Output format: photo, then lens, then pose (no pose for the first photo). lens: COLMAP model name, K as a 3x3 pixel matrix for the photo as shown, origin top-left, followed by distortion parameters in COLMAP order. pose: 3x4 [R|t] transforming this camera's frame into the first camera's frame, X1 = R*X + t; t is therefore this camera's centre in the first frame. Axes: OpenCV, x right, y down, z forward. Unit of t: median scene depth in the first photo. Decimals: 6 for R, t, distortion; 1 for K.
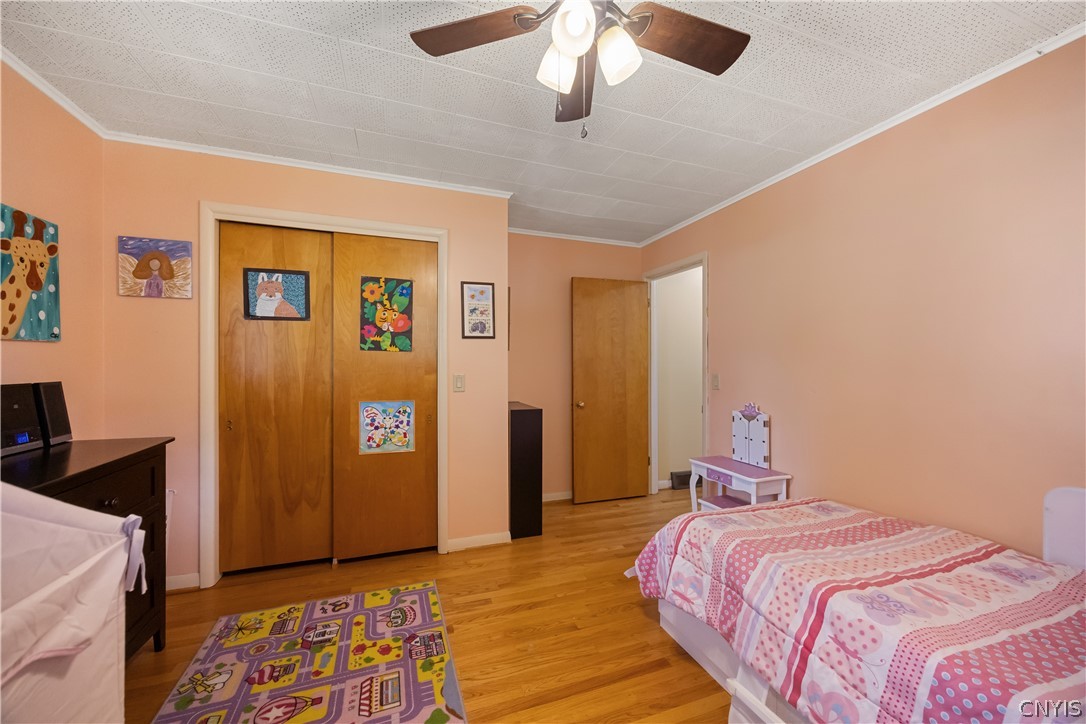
lens RADIAL K [[417.5, 0, 542.5], [0, 417.5, 364.7], [0, 0, 1]] dist [-0.011527, -0.000038]
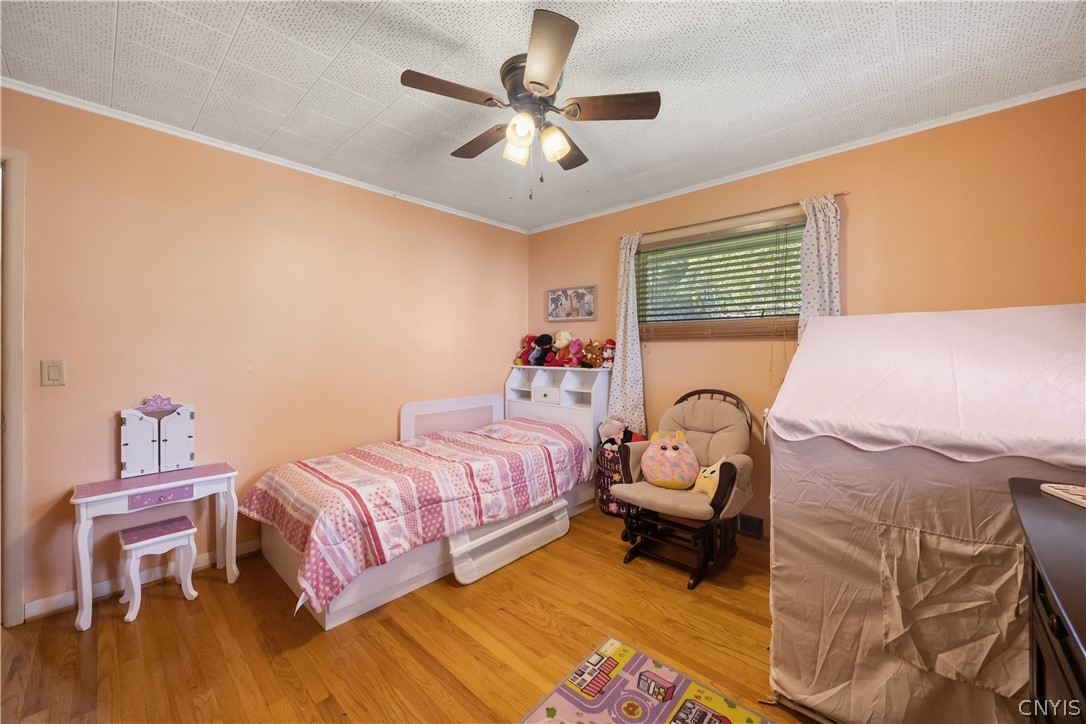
lens RADIAL K [[417.5, 0, 539.5], [0, 417.5, 353.3], [0, 0, 1]] dist [-0.011527, -0.000038]
pose [[-0.471708, -0.010235, 0.881696, -0.877202], [-0.004867, 0.999948, 0.009003, 0.001027], [-0.881742, -0.000045, -0.471733, 1.189543]]
